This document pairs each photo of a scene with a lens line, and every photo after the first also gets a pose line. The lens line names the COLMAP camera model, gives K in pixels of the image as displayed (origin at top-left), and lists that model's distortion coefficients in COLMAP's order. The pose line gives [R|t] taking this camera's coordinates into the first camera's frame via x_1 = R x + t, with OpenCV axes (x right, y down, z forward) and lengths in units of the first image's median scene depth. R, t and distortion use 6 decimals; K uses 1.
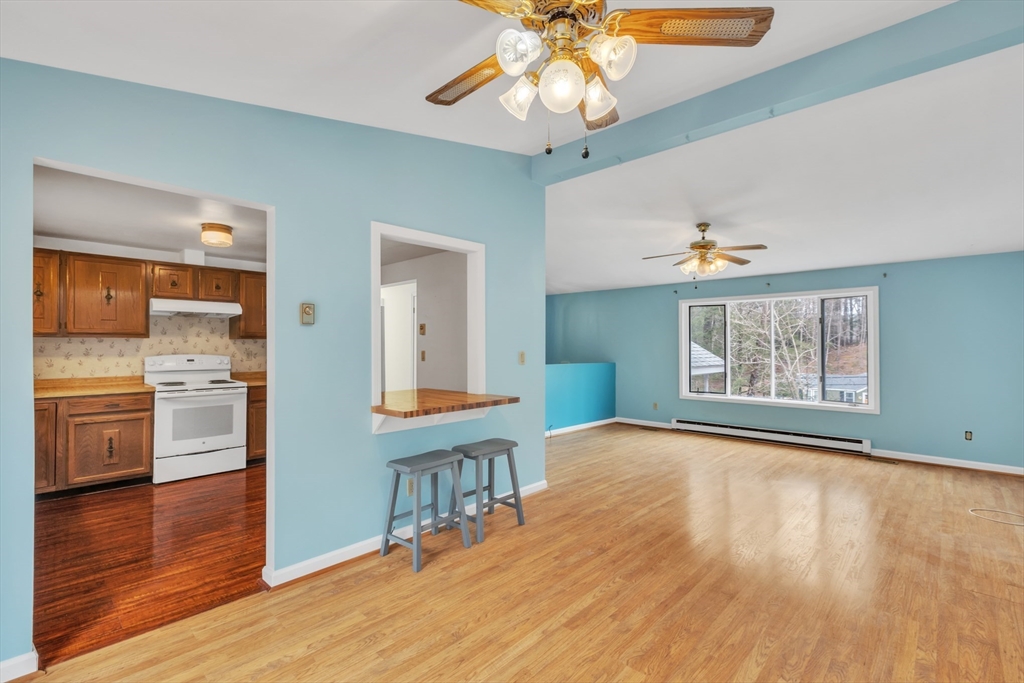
lens RADIAL K [[462.6, 0, 511.0], [0, 462.6, 342.0], [0, 0, 1]] dist [0.001497, -0.000590]
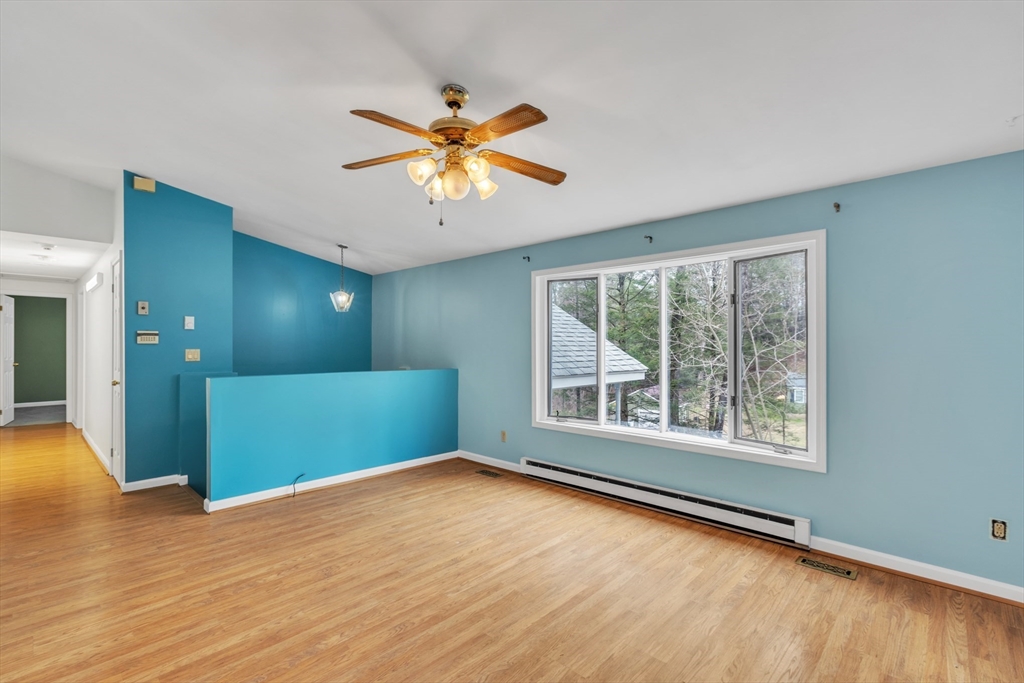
lens RADIAL K [[462.6, 0, 514.0], [0, 462.6, 345.8], [0, 0, 1]] dist [0.001497, -0.000590]
pose [[0.999987, -0.000761, 0.005024, 0.475365], [0.000693, 0.999910, 0.013419, 0.004264], [-0.005034, -0.013415, 0.999897, 0.516425]]
